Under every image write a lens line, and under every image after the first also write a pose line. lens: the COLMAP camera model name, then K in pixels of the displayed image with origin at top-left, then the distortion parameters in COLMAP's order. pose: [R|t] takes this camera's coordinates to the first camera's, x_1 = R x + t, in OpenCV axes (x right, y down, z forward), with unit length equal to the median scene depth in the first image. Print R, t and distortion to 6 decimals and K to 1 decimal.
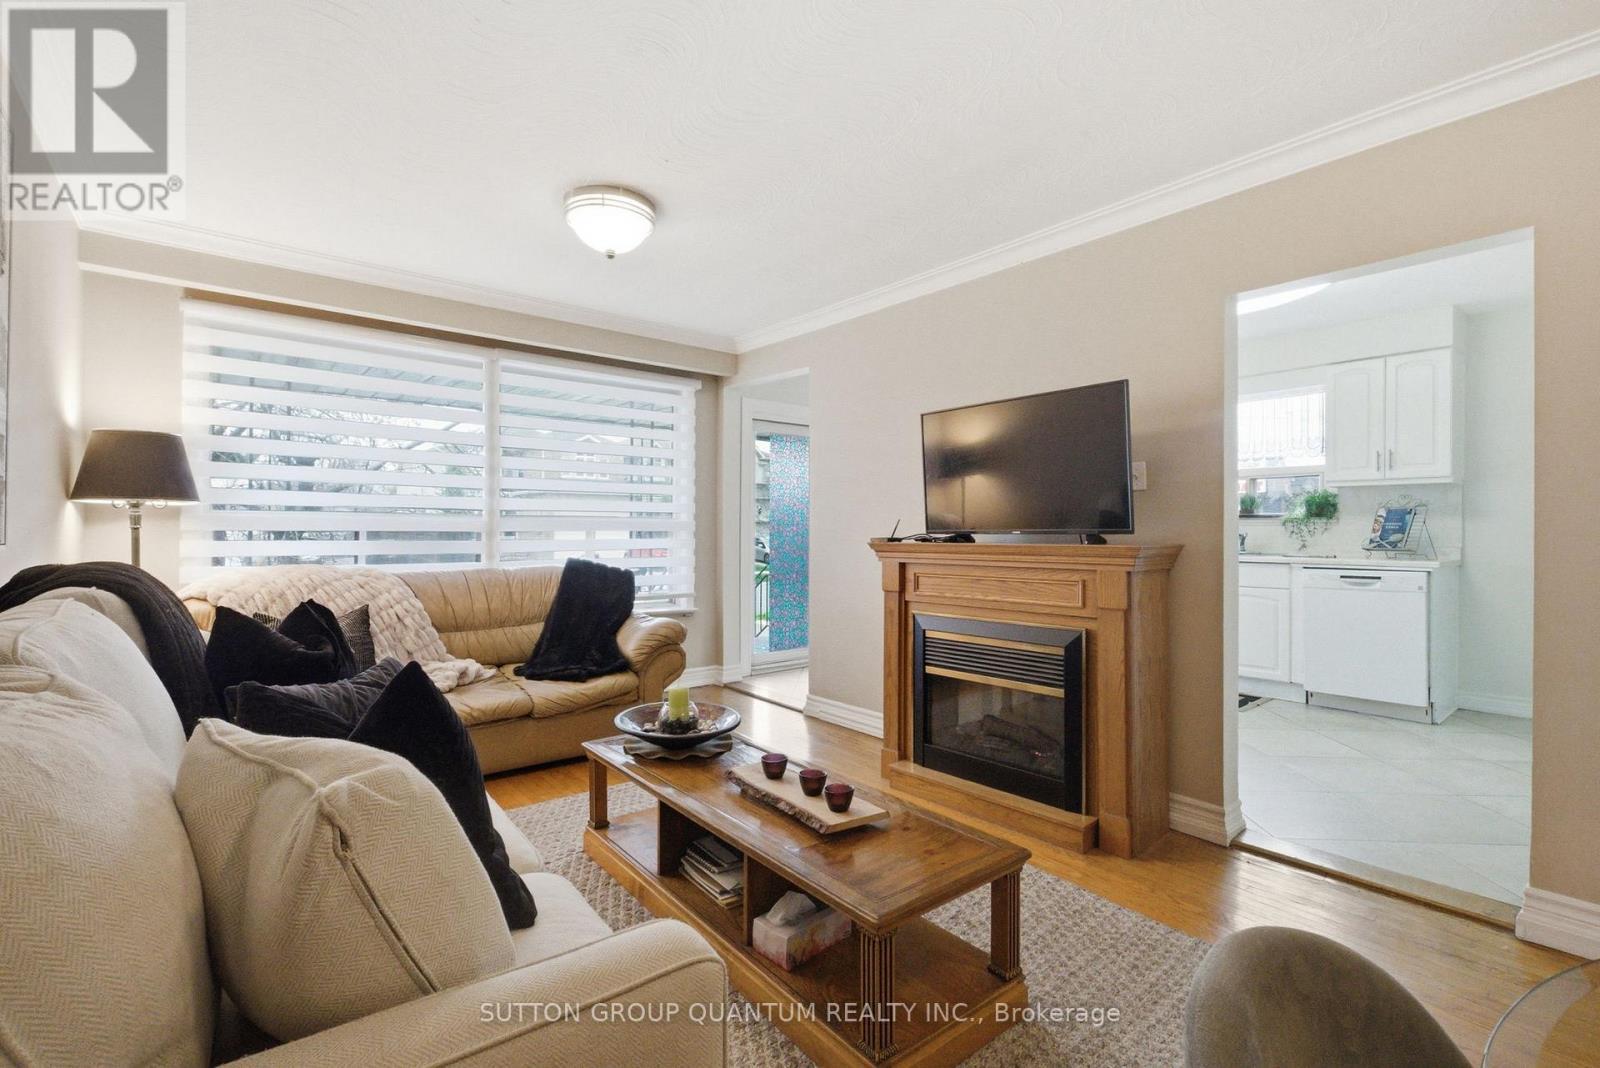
lens RADIAL K [[712.2, 0, 801.4], [0, 712.2, 526.0], [0, 0, 1]] dist [0.002002, -0.000684]
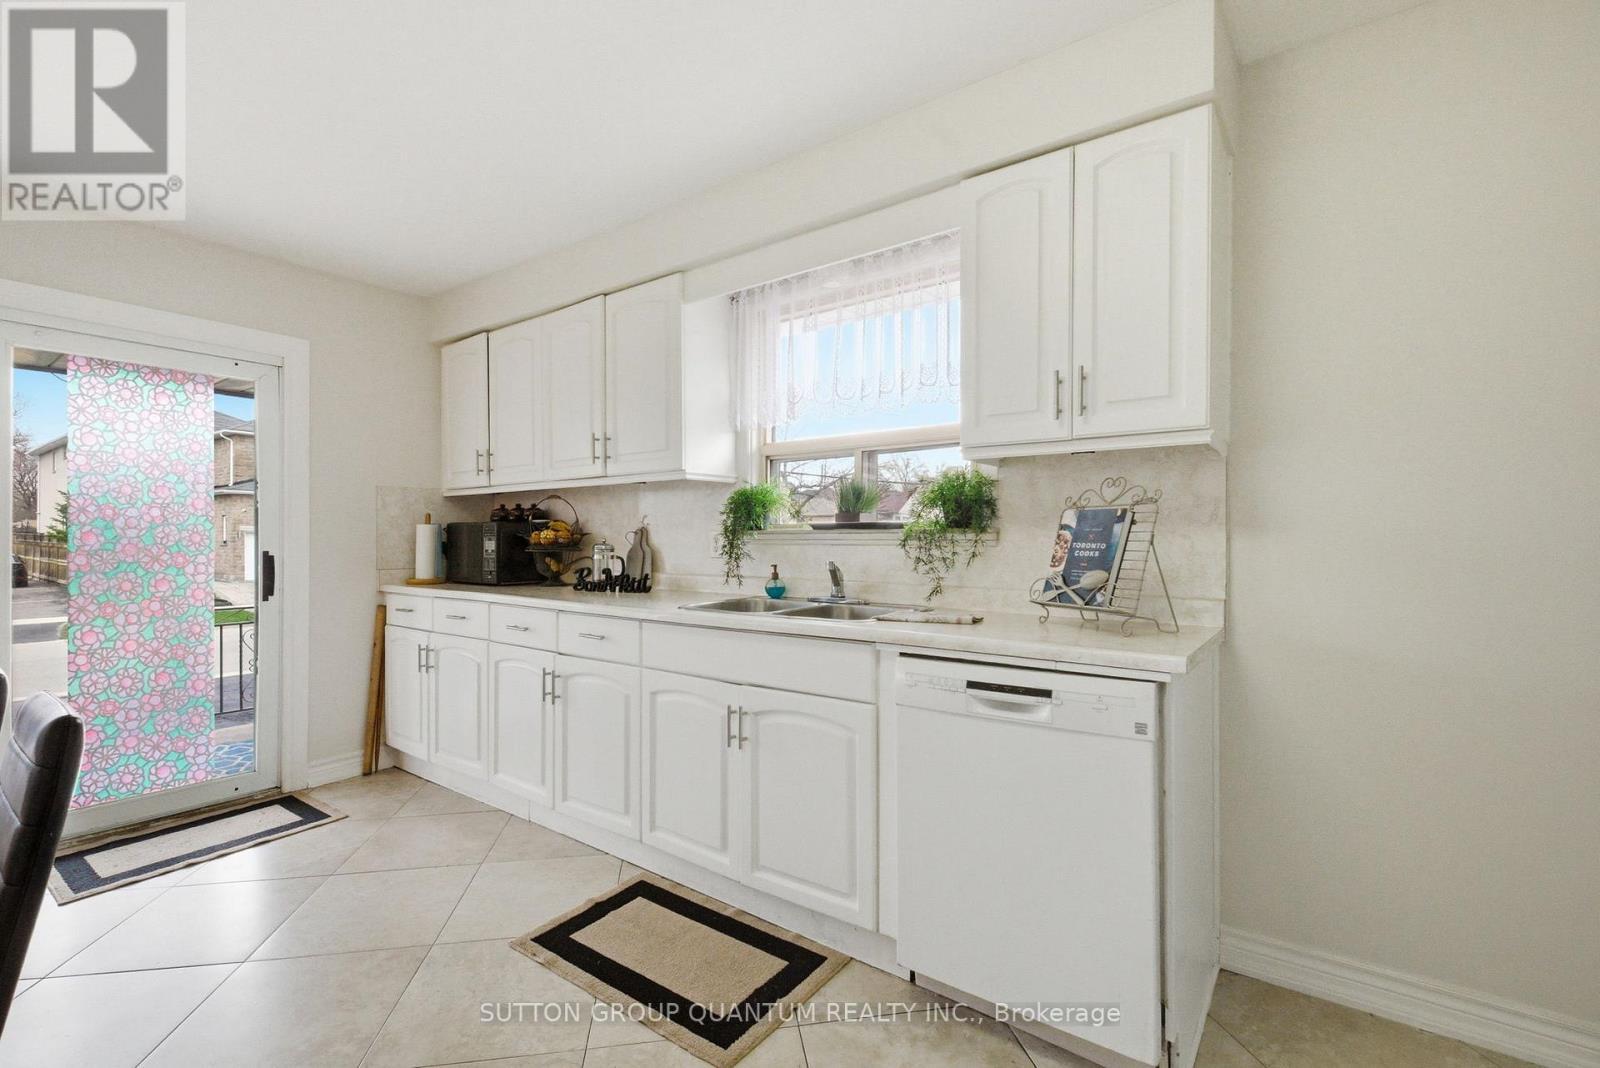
lens RADIAL K [[712.2, 0, 801.4], [0, 712.2, 526.0], [0, 0, 1]] dist [0.002002, -0.000684]
pose [[0.968586, 0.002266, 0.248670, 0.564664], [0.000226, 0.999950, -0.009994, -0.010401], [-0.248680, 0.009736, 0.968537, 0.639087]]
